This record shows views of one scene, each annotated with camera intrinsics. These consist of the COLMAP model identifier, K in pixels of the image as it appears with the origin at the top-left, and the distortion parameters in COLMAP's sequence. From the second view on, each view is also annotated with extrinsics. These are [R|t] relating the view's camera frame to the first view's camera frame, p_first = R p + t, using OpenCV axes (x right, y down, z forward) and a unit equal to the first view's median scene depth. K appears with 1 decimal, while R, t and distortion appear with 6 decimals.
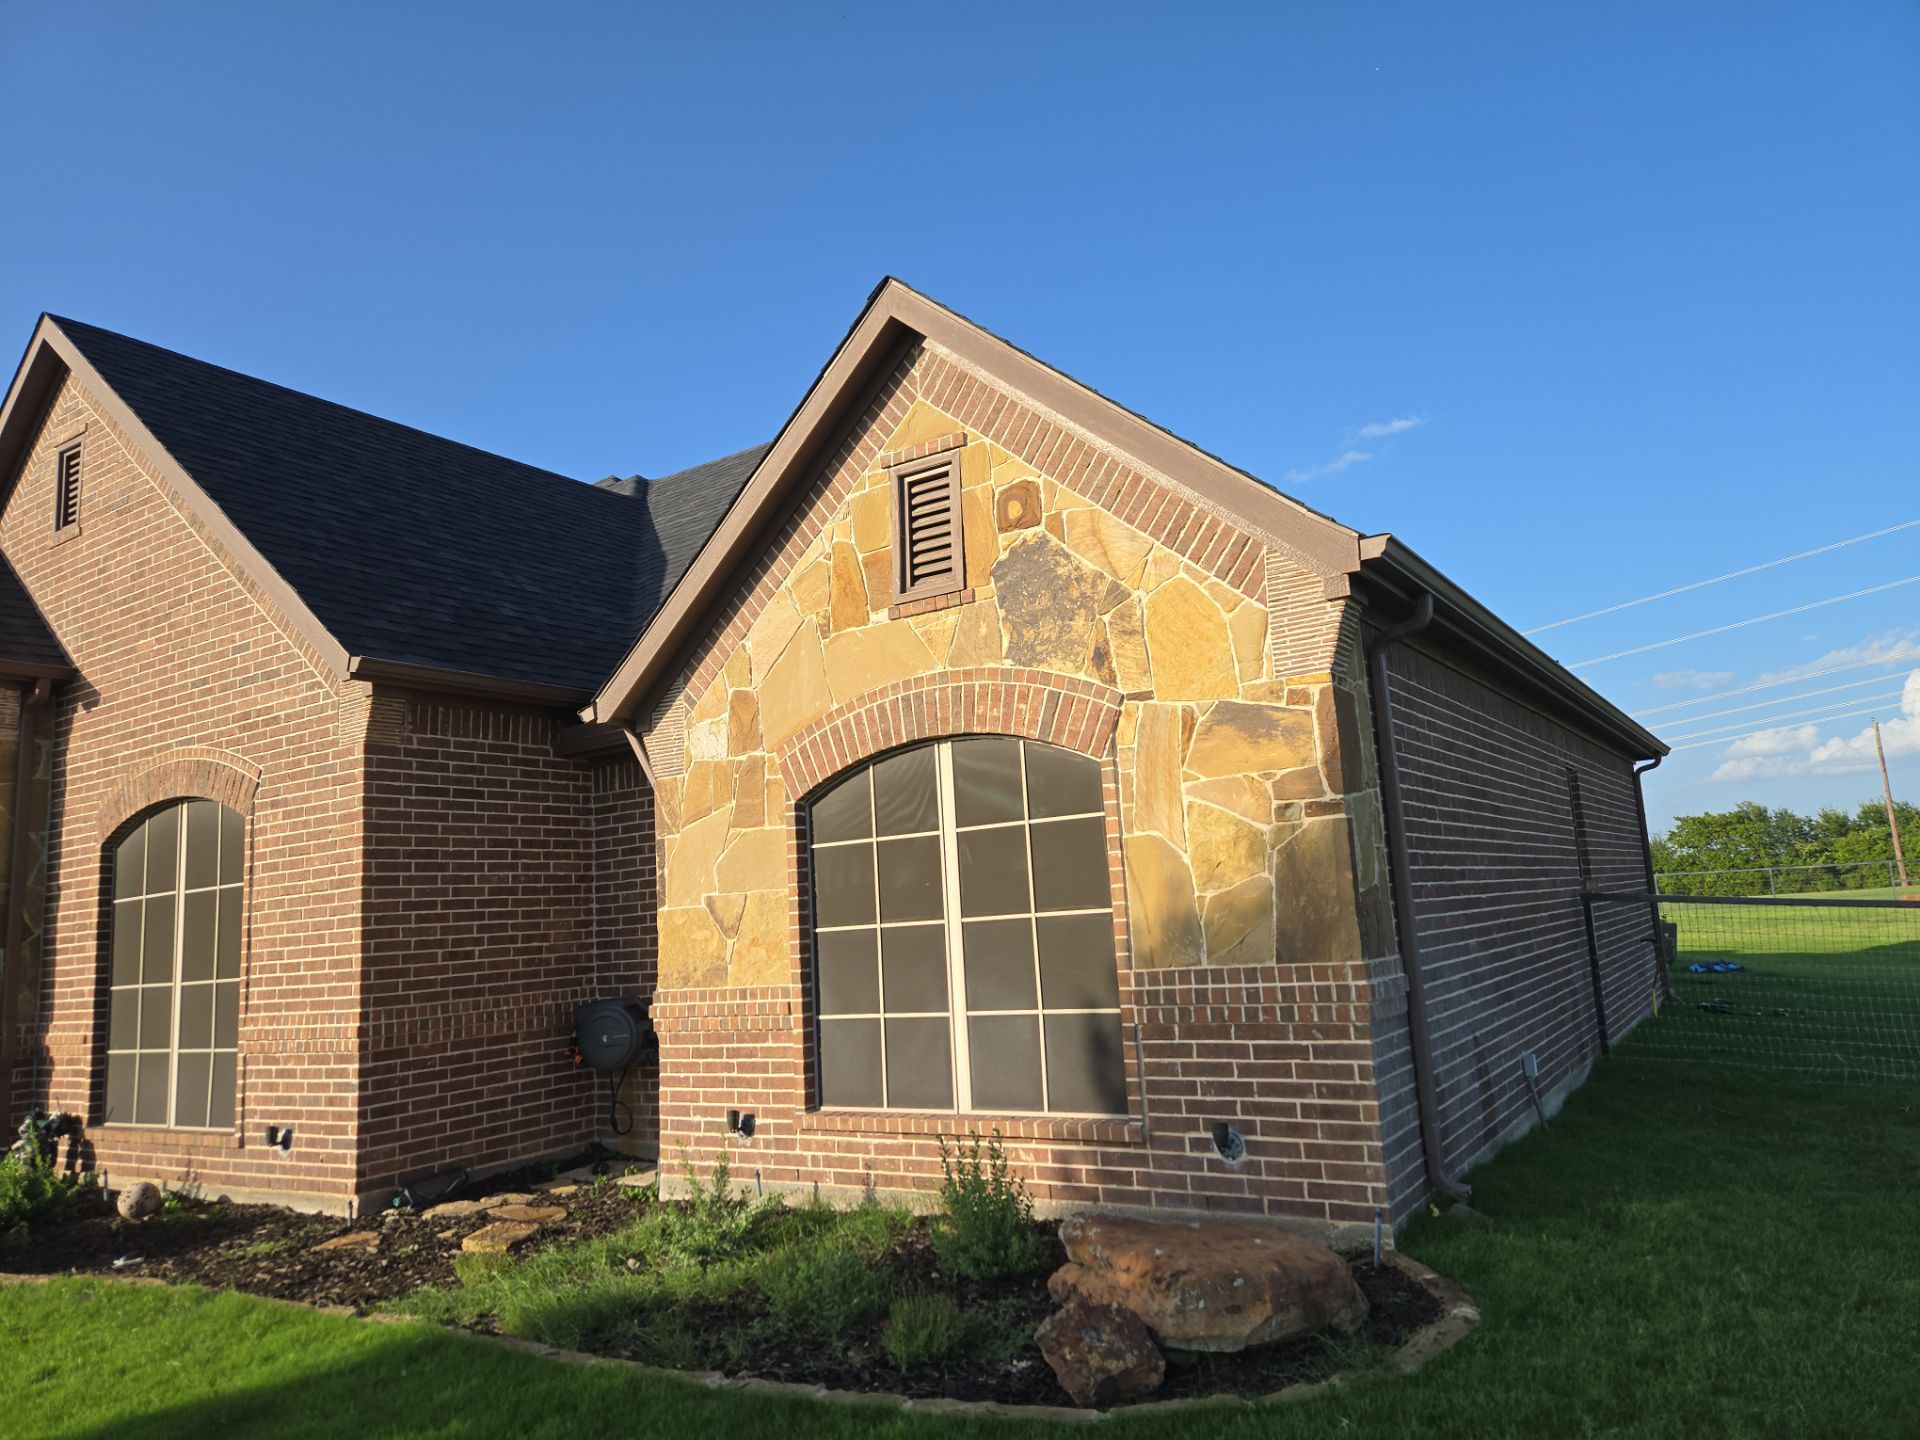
lens RADIAL K [[1276.5, 0, 959.0], [0, 1276.5, 706.2], [0, 0, 1]] dist [0.086349, -0.076084]
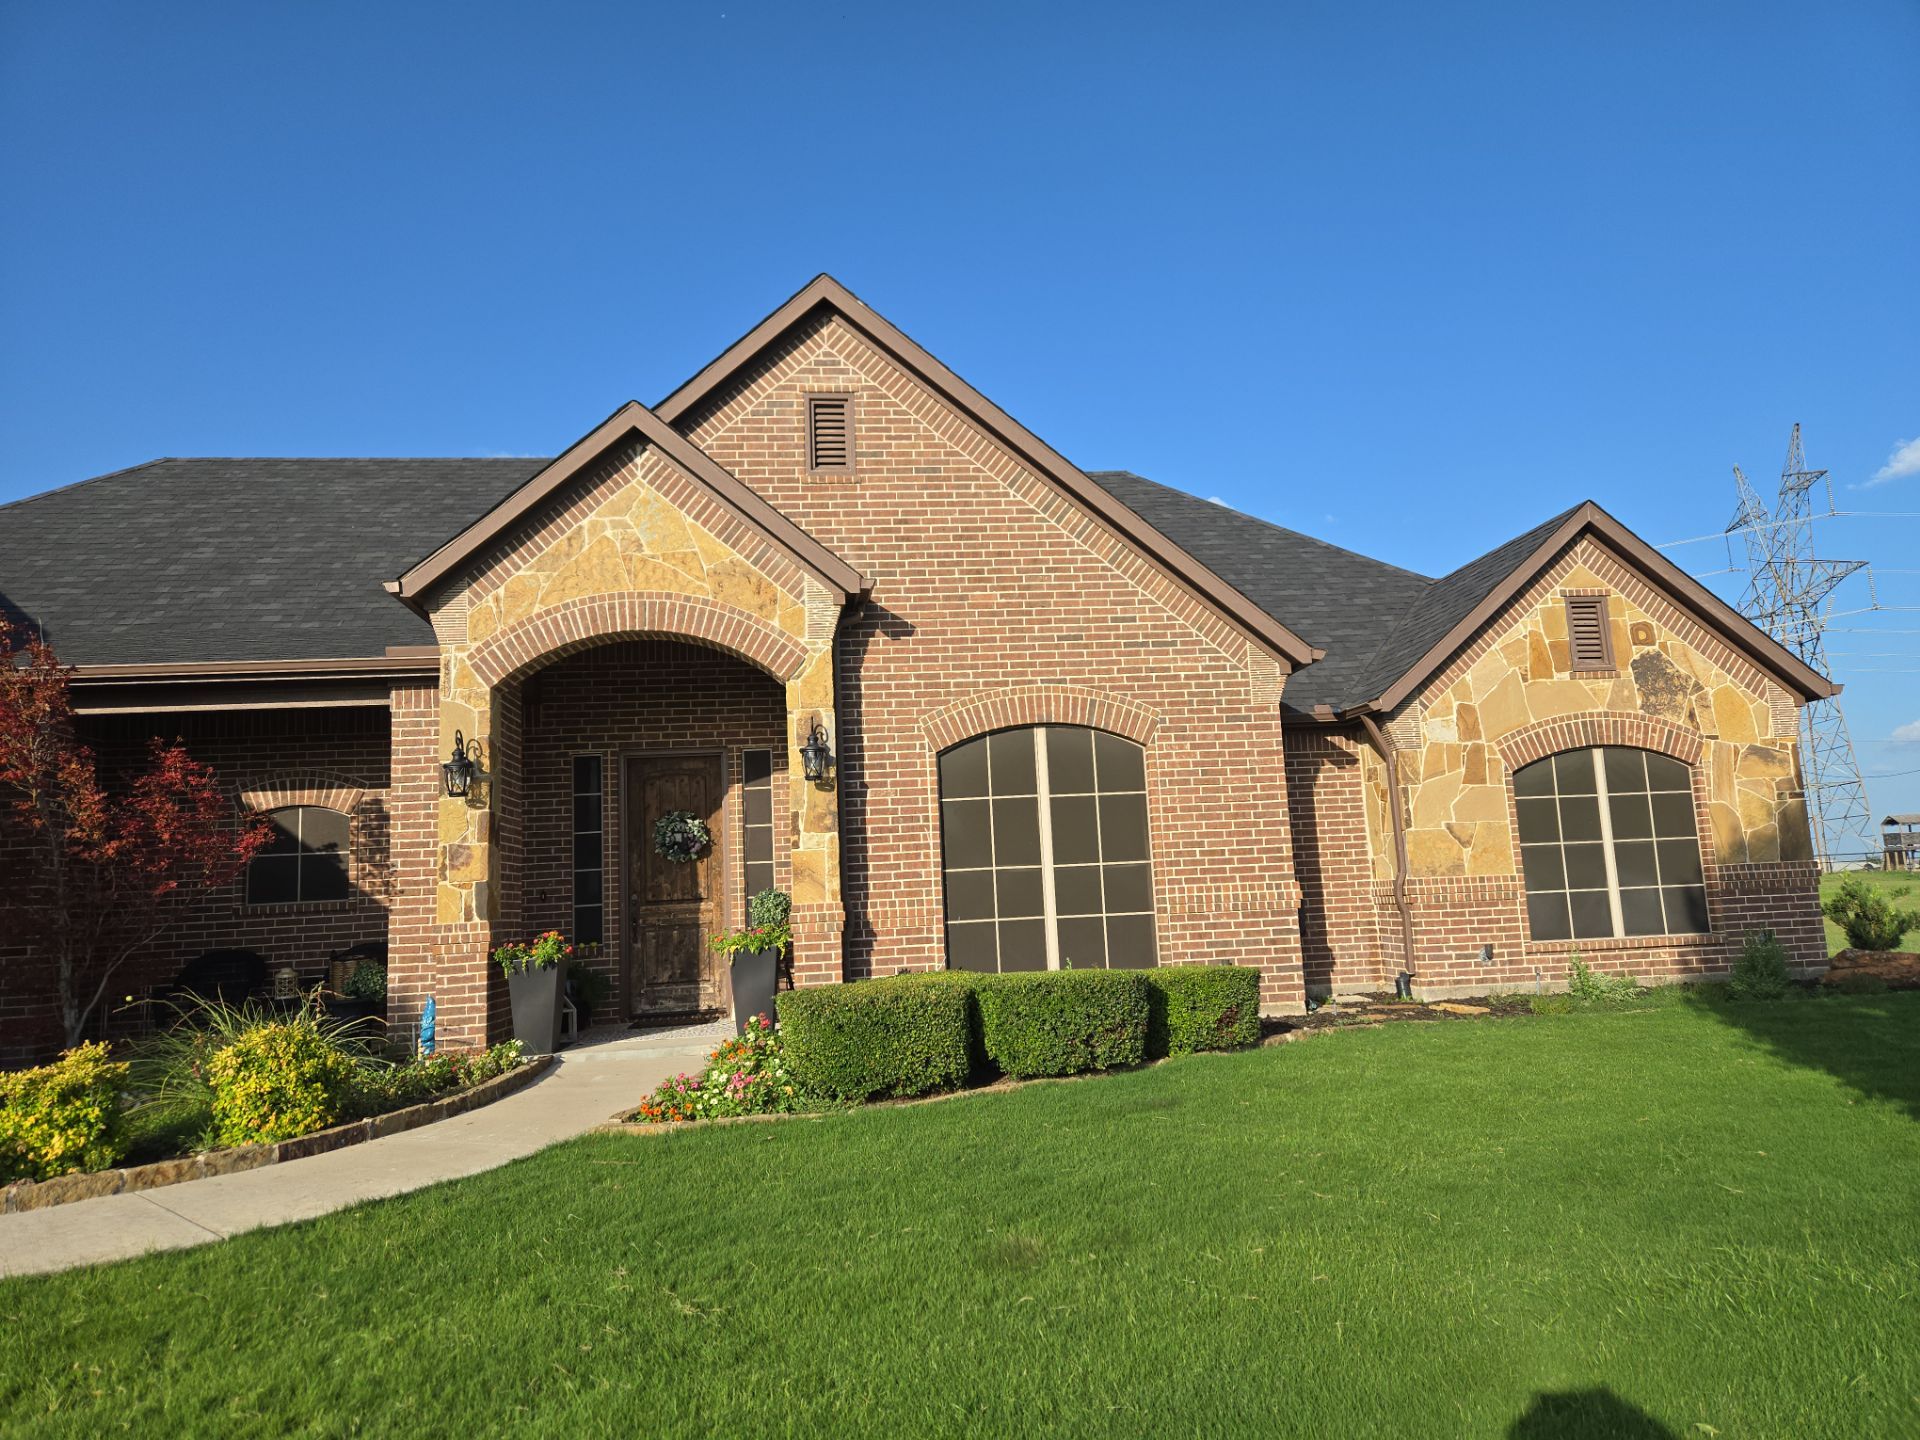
lens RADIAL K [[1276.5, 0, 952.4], [0, 1276.5, 717.6], [0, 0, 1]] dist [0.086349, -0.076084]
pose [[0.770613, 0.122737, 0.625373, -2.021261], [-0.107387, 0.992256, -0.062415, 0.212664], [-0.628191, -0.019059, 0.777826, 0.106899]]
